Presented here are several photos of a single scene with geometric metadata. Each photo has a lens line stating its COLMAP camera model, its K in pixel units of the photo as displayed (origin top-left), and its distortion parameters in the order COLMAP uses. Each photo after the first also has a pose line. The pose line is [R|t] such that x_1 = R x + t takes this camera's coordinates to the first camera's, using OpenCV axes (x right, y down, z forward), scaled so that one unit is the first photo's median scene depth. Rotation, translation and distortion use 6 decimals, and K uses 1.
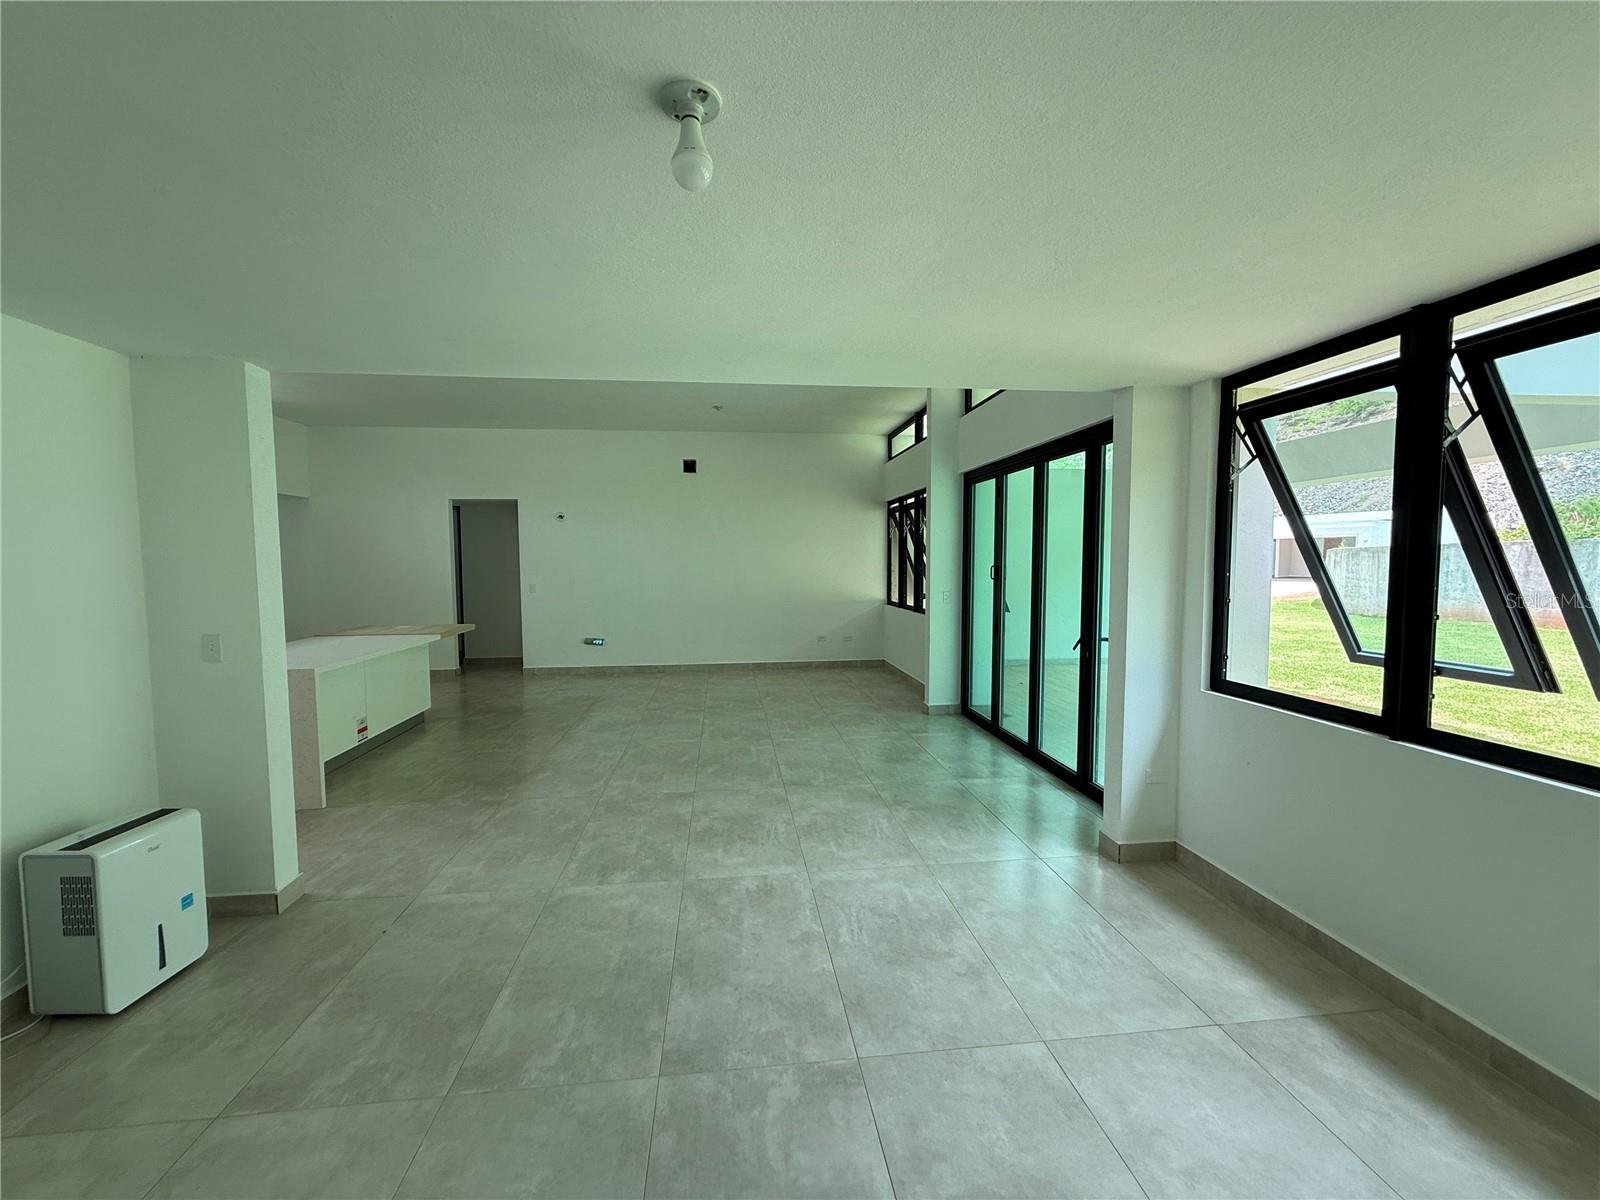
lens RADIAL K [[636.9, 0, 794.7], [0, 636.9, 601.1], [0, 0, 1]] dist [-0.001178, 0.000152]
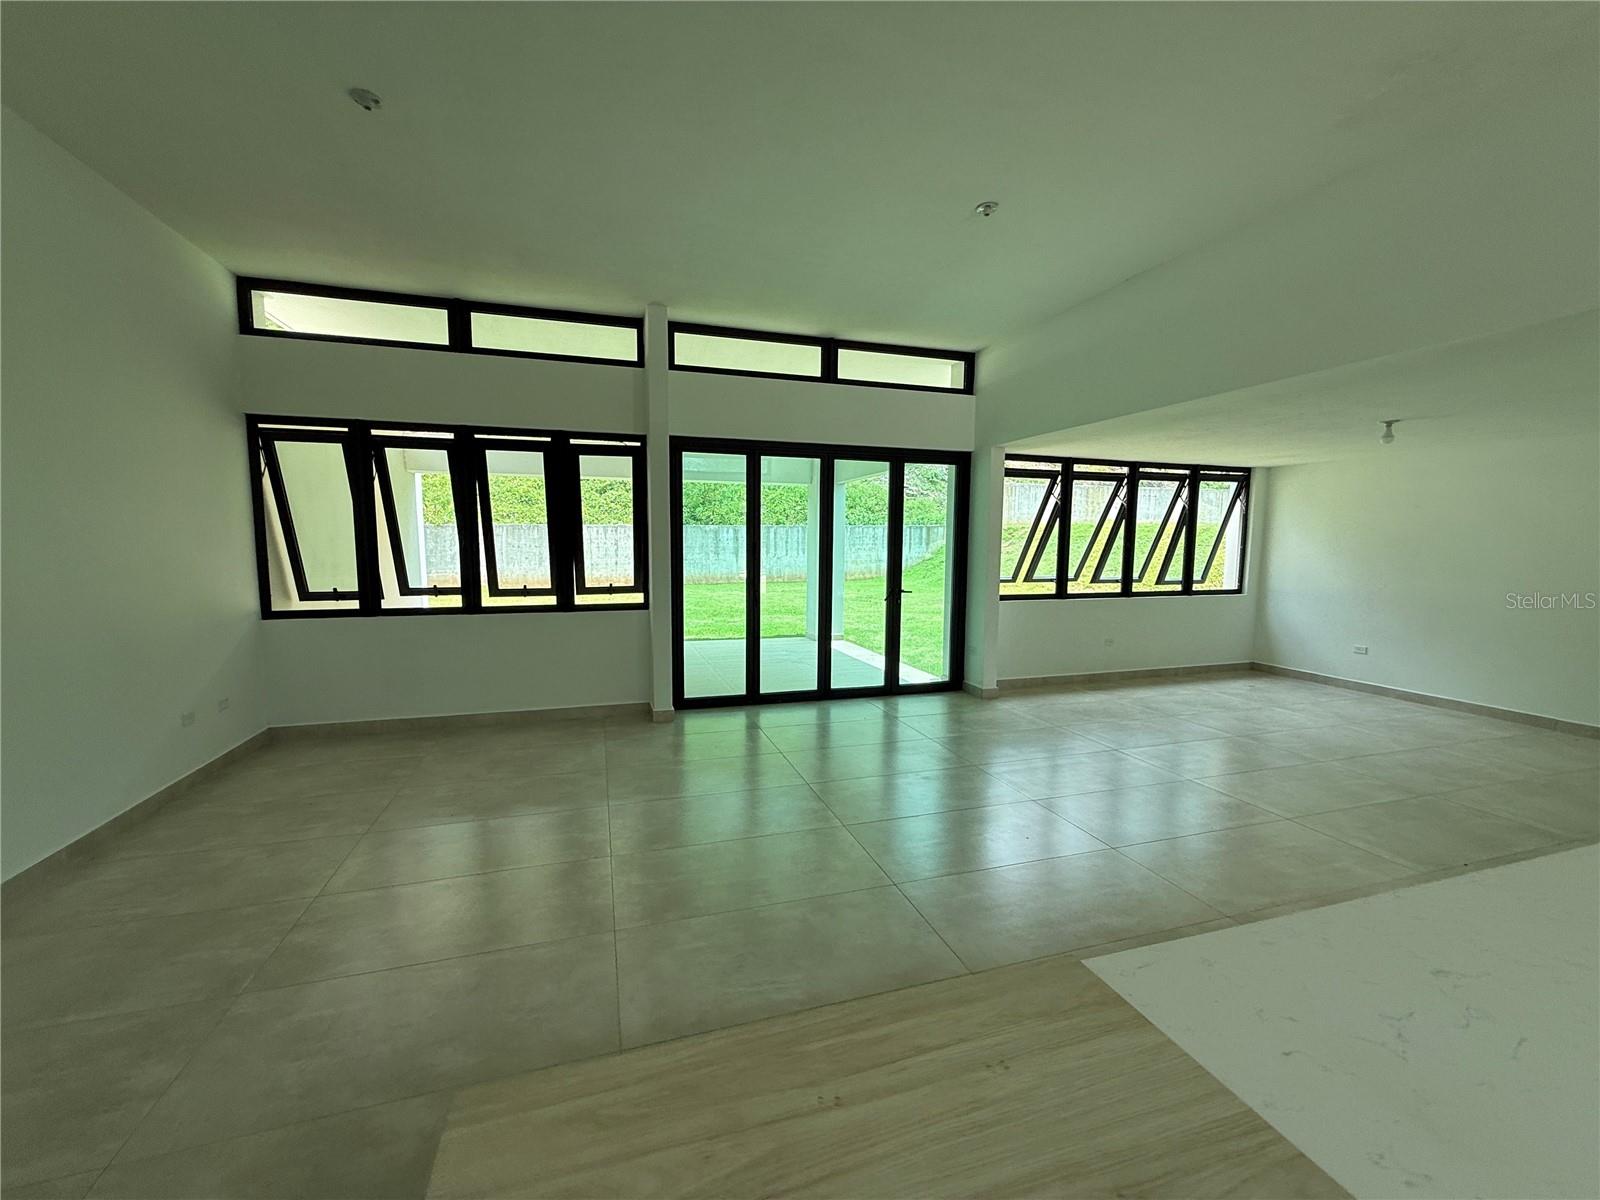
lens RADIAL K [[662.2, 0, 800.1], [0, 662.2, 586.6], [0, 0, 1]] dist [-0.000176, 0.000071]
pose [[-0.207188, -0.064566, 0.976168, -1.115005], [0.056038, 0.995398, 0.077731, -0.094758], [-0.976695, 0.070808, -0.202616, 1.729720]]
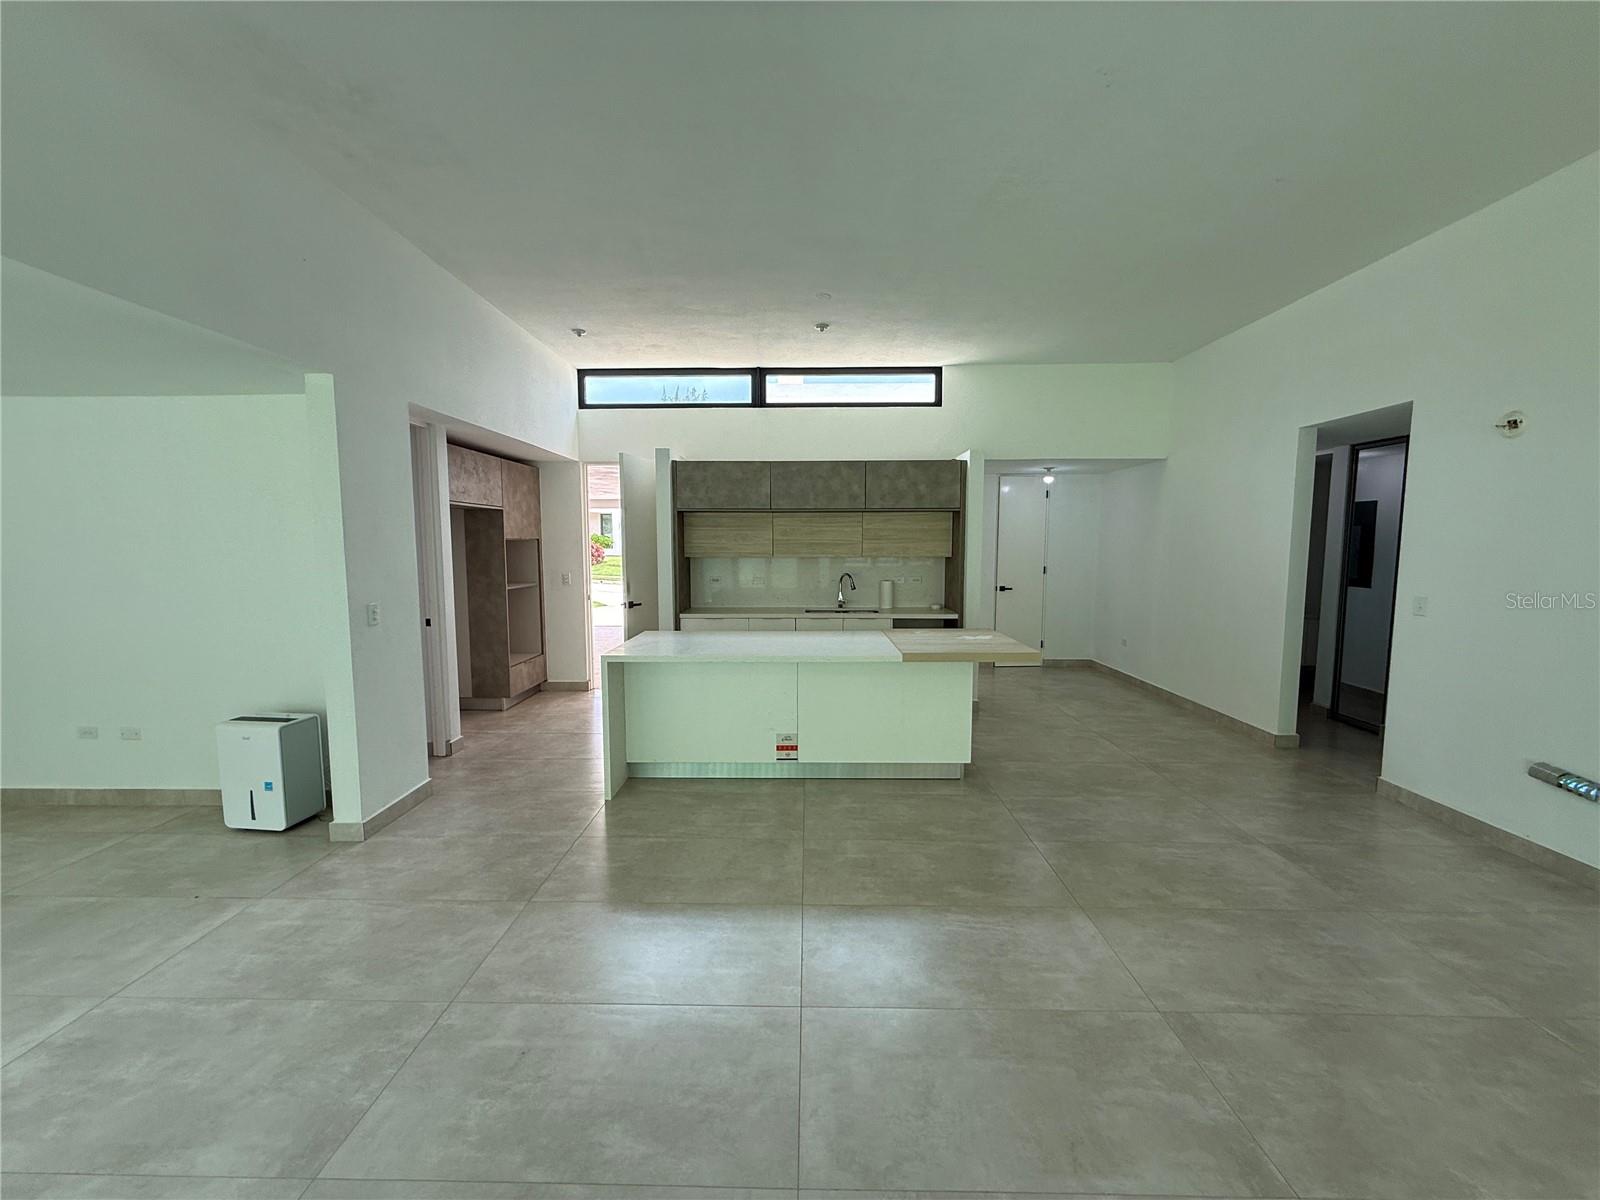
lens RADIAL K [[636.9, 0, 794.7], [0, 636.9, 601.1], [0, 0, 1]] dist [-0.001178, 0.000152]
pose [[-0.131497, 0.095119, -0.986743, 0.160195], [-0.061840, 0.992660, 0.103930, -0.101143], [0.989386, 0.074686, -0.124650, 1.522610]]
